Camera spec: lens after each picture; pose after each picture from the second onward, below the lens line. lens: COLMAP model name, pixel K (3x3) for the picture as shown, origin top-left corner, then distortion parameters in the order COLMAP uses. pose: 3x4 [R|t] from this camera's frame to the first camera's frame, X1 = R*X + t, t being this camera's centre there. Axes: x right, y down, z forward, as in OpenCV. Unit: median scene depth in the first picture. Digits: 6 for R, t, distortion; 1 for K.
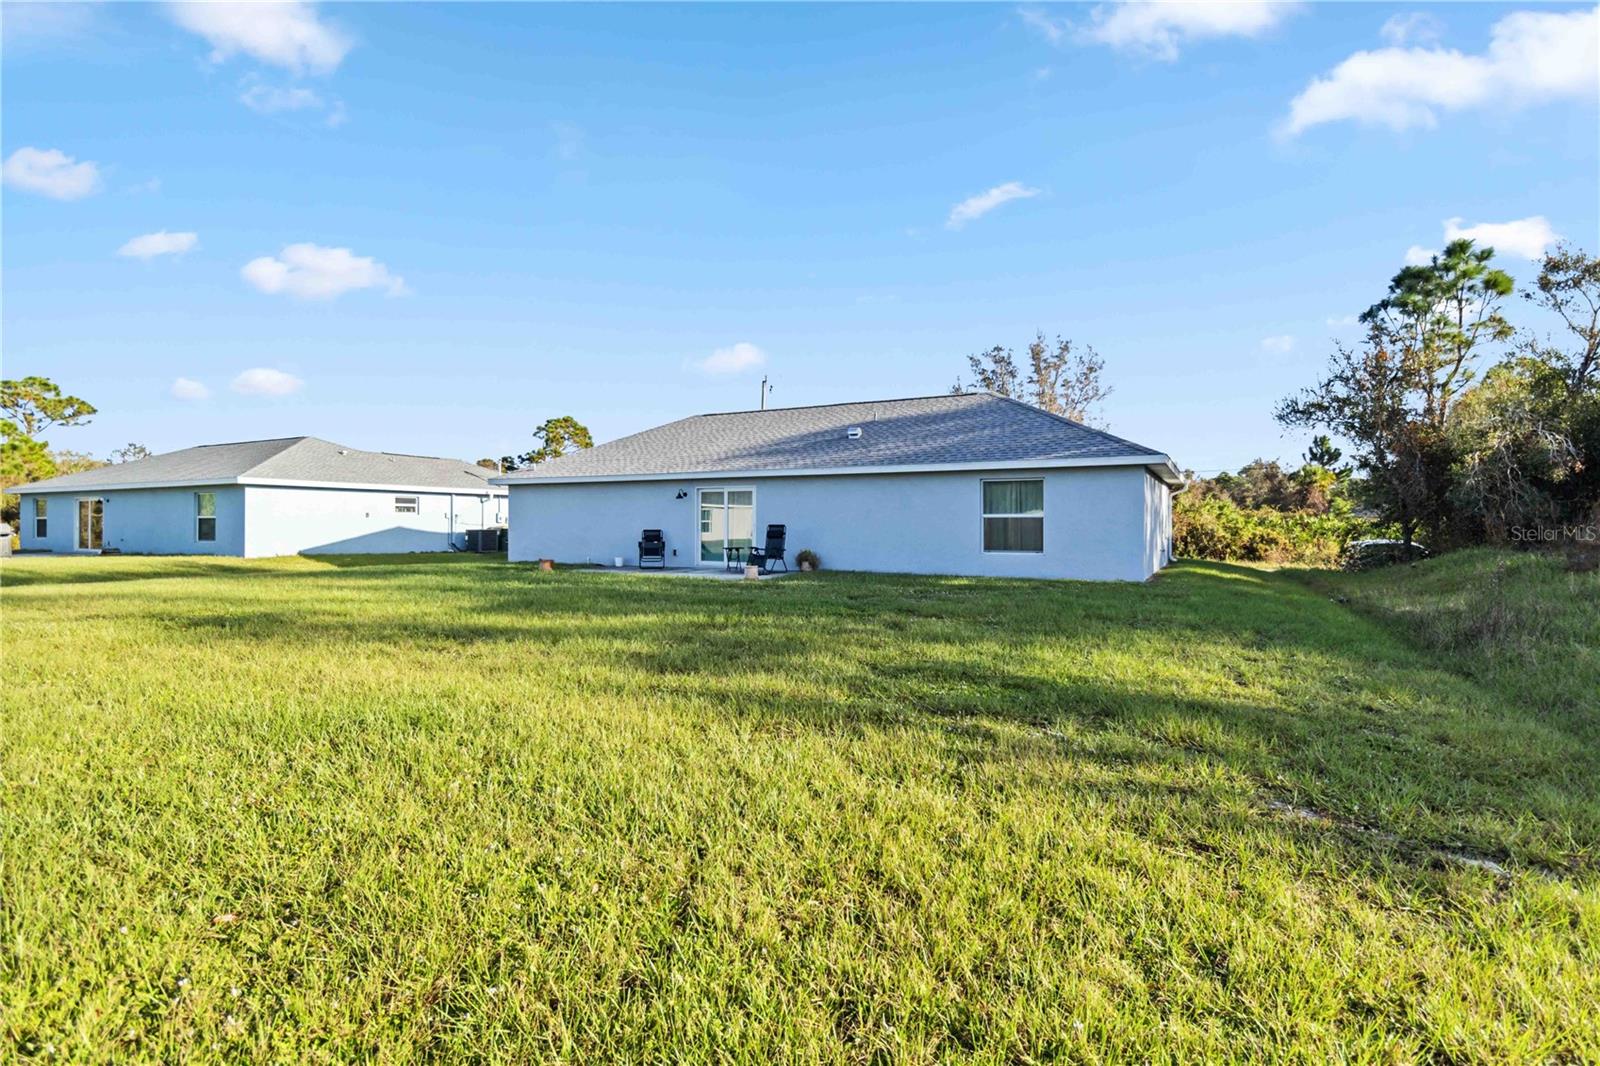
lens RADIAL K [[774.7, 0, 806.3], [0, 774.7, 527.8], [0, 0, 1]] dist [-0.001212, -0.000102]
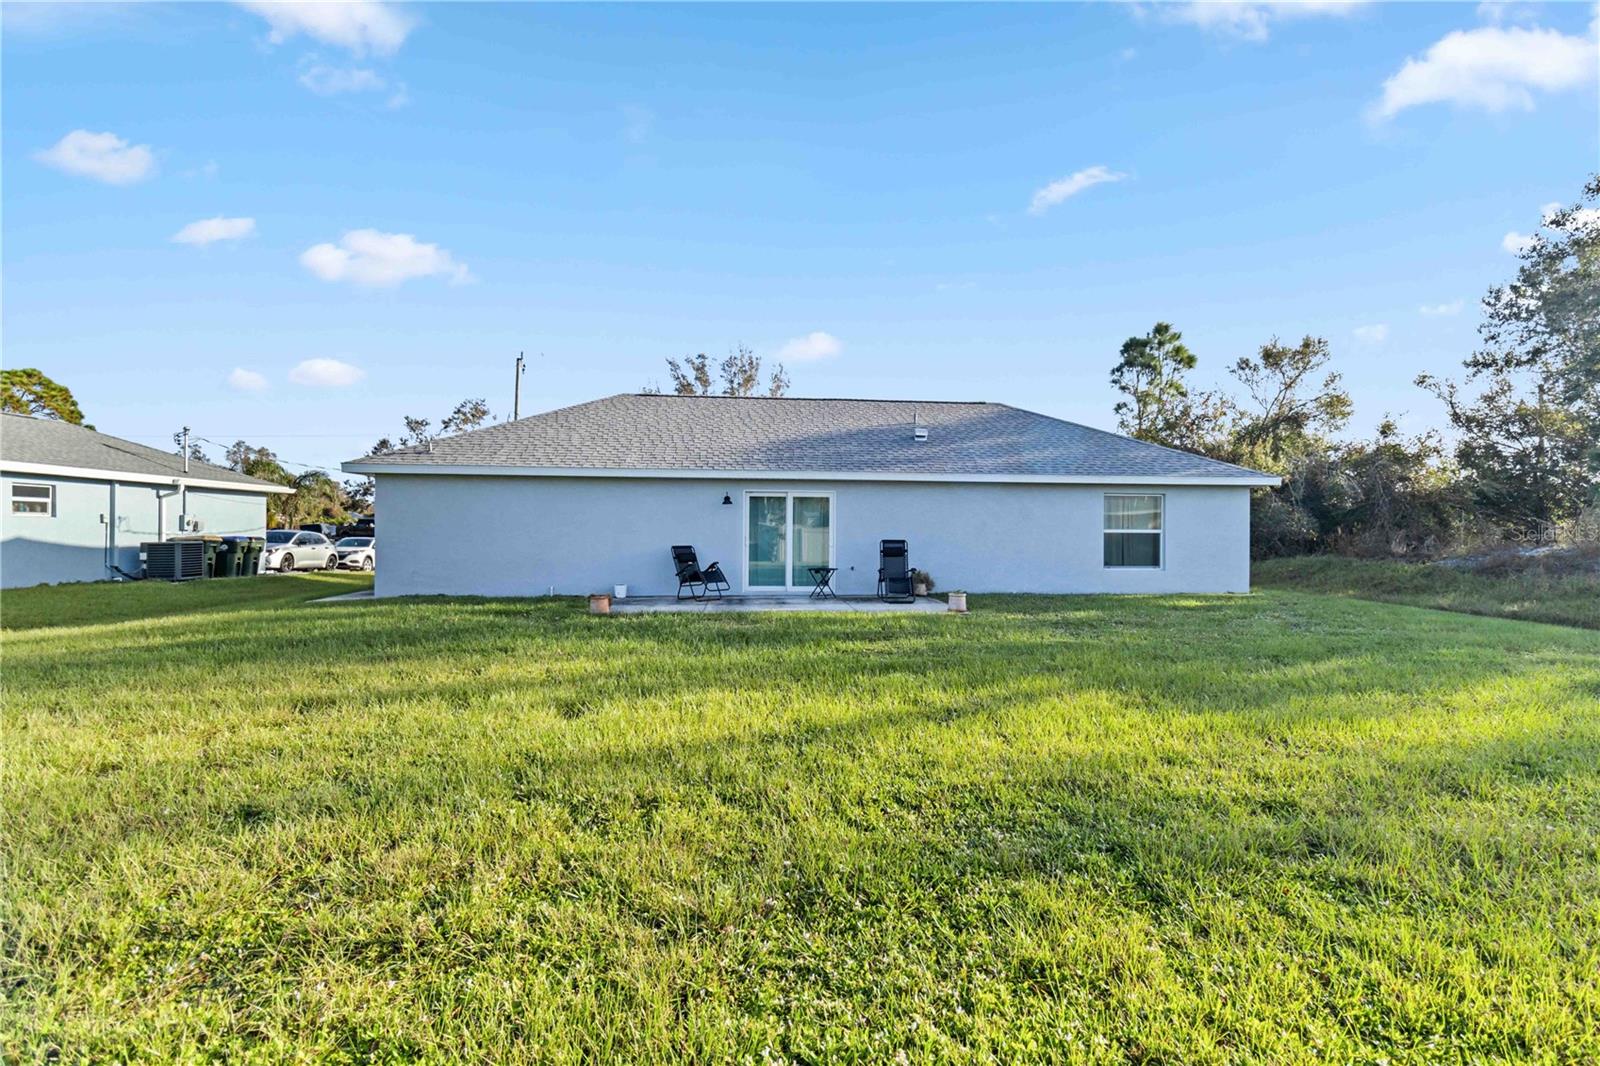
lens RADIAL K [[739.9, 0, 800.0], [0, 739.9, 533.0], [0, 0, 1]] dist [-0.000608, 0.000038]
pose [[0.829337, 0.000830, 0.558748, -0.501853], [-0.002771, 0.999993, 0.002628, -0.011629], [-0.558742, -0.003728, 0.829333, 0.363355]]
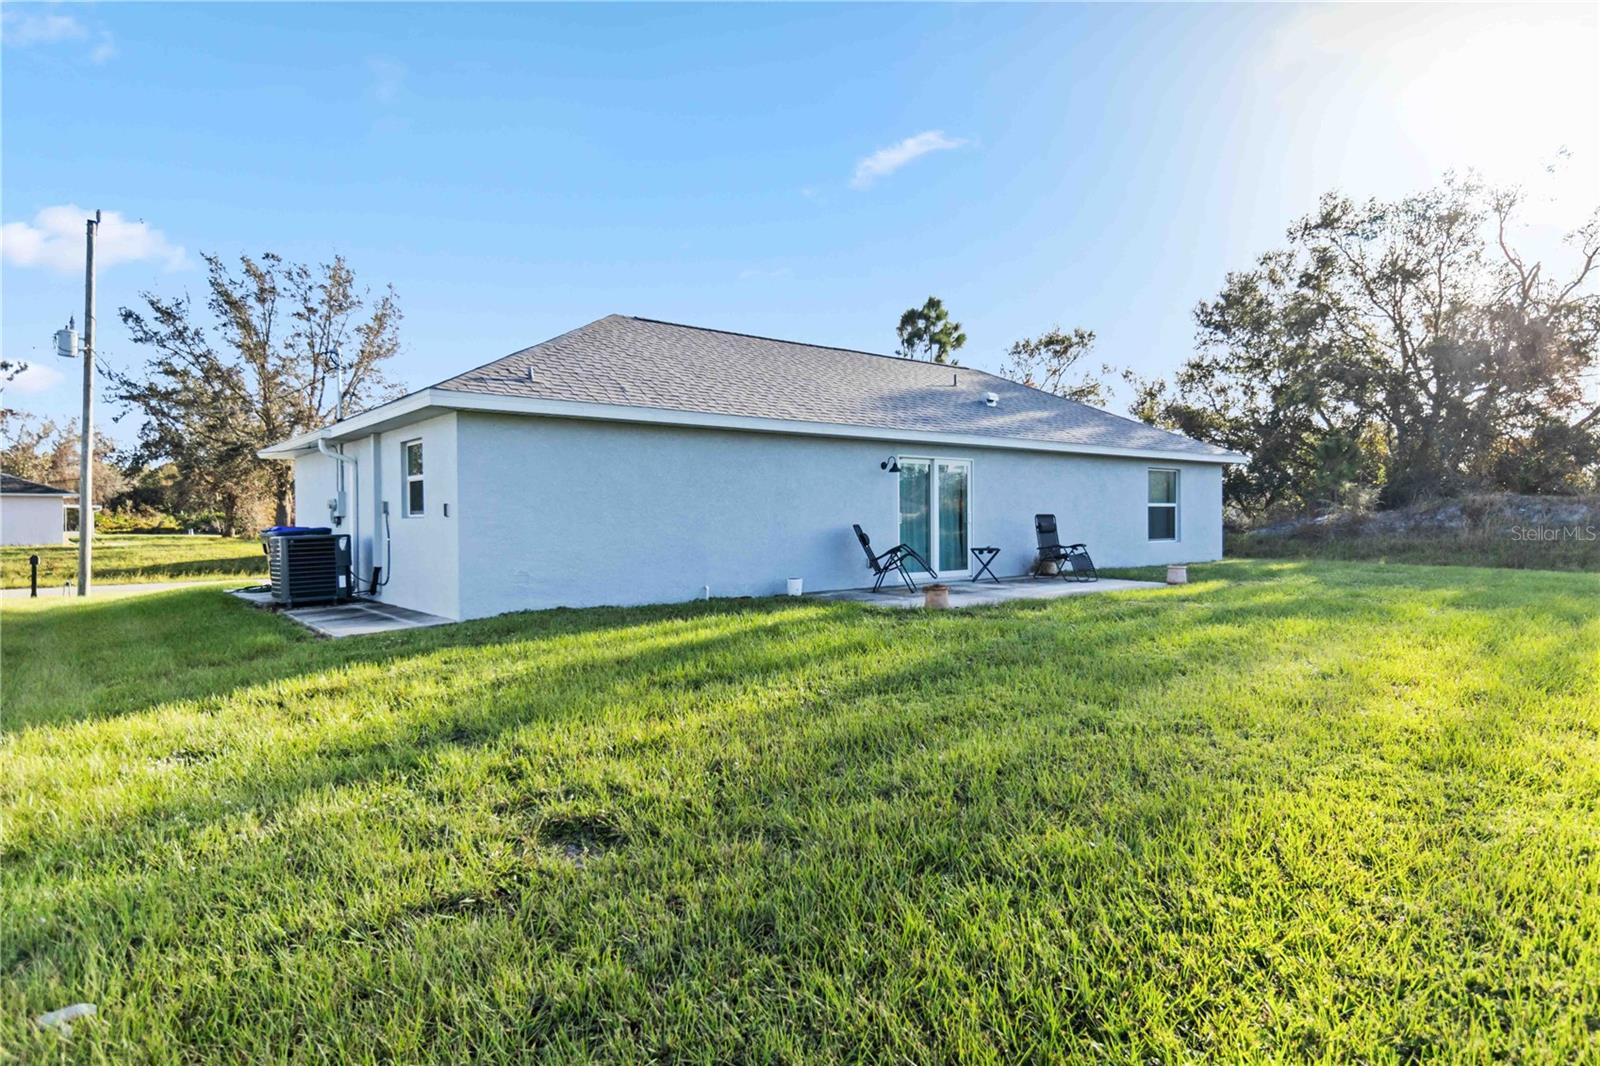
lens RADIAL K [[922.0, 0, 819.0], [0, 922.0, 528.1], [0, 0, 1]] dist [0.017922, 0.000697]
pose [[0.372981, -0.010243, 0.927782, -0.836117], [0.017401, 0.999840, 0.004043, 0.002546], [-0.927676, 0.014636, 0.373100, 0.777605]]
